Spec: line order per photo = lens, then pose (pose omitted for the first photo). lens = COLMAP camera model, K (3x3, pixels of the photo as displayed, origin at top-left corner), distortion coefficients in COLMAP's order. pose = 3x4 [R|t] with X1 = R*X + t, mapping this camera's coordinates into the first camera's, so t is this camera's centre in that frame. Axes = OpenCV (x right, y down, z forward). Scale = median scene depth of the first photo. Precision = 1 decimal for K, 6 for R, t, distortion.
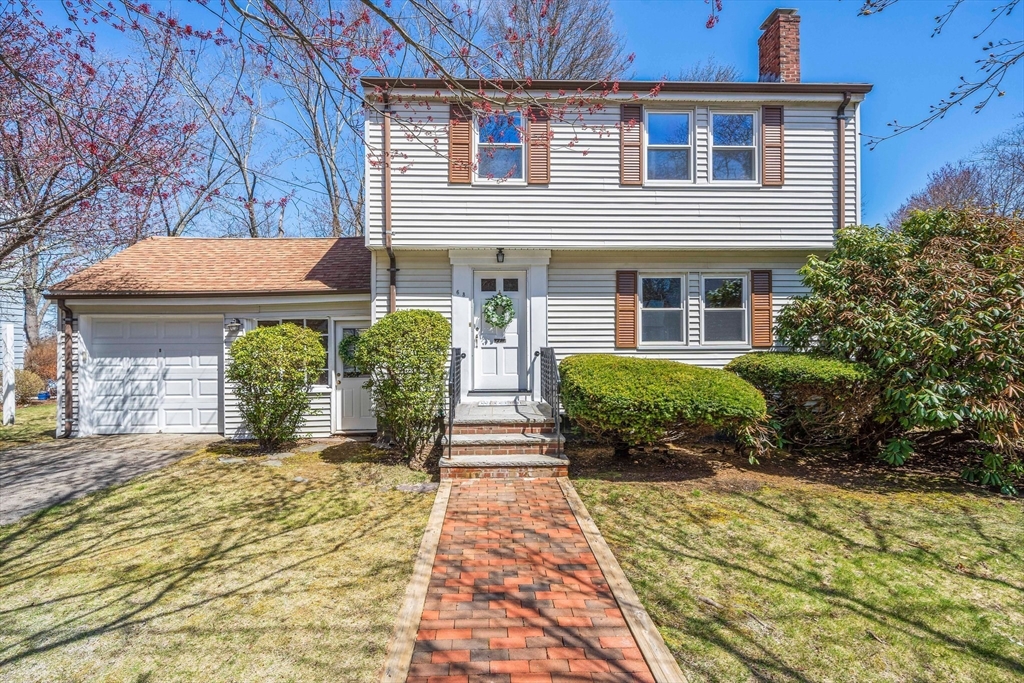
lens RADIAL K [[447.2, 0, 512.0], [0, 447.2, 341.5], [0, 0, 1]] dist [0.000338, 0.000448]
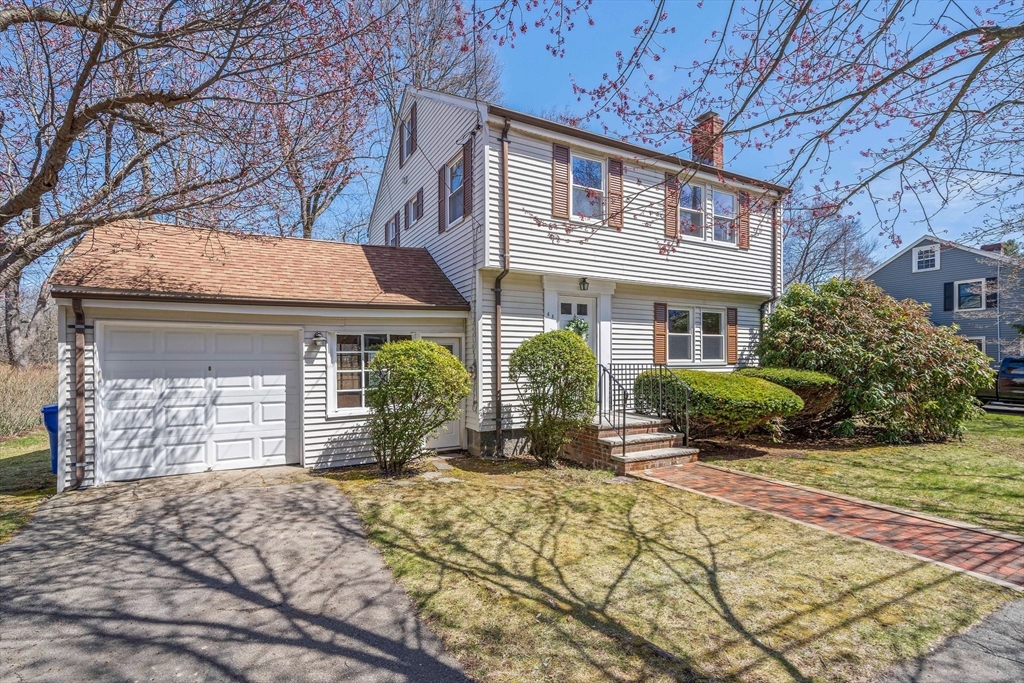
lens RADIAL K [[476.4, 0, 511.6], [0, 476.4, 358.2], [0, 0, 1]] dist [0.007903, -0.000096]
pose [[0.891916, 0.003448, 0.452188, -0.731864], [-0.004611, 0.999988, 0.001468, -0.002891], [-0.452177, -0.003394, 0.891922, -0.010362]]
